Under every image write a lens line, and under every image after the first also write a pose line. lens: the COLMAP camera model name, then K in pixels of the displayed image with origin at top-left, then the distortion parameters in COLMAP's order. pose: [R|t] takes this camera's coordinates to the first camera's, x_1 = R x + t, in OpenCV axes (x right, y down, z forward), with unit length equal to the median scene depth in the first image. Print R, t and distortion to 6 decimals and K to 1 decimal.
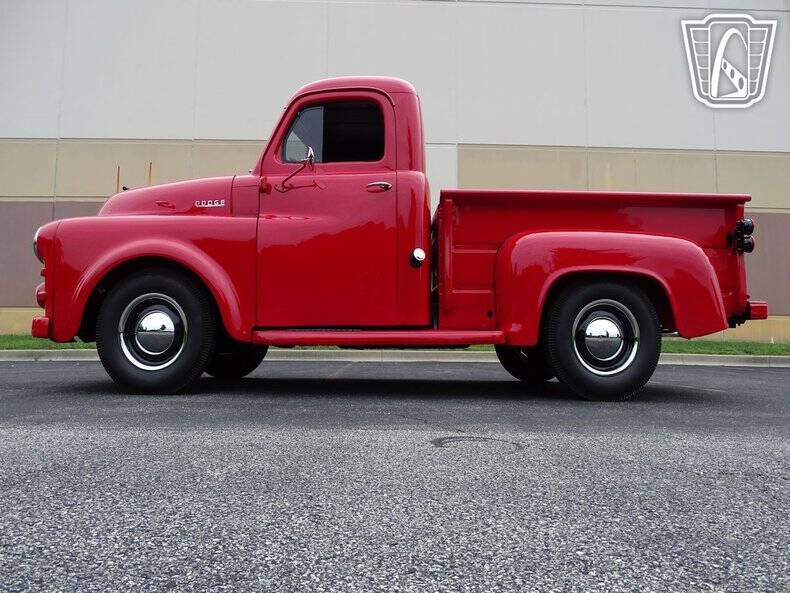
lens RADIAL K [[557.8, 0, 399.7], [0, 557.8, 296.6], [0, 0, 1]] dist [0.000659, -0.000105]
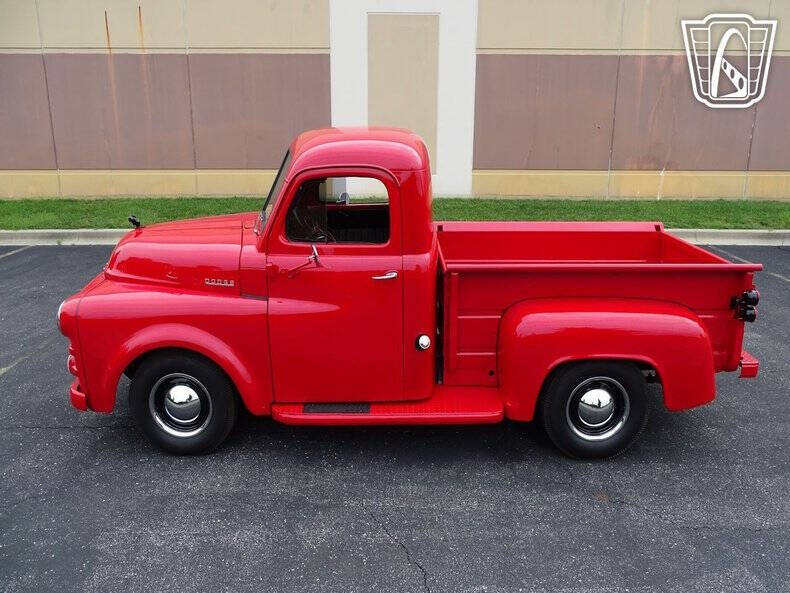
lens RADIAL K [[562.3, 0, 400.1], [0, 562.3, 272.1], [0, 0, 1]] dist [0.000606, -0.004788]
pose [[0.999681, 0.002576, -0.025111, 0.014640], [0.005255, 0.951751, 0.306828, -0.500206], [0.024690, -0.306862, 0.951434, 0.037810]]
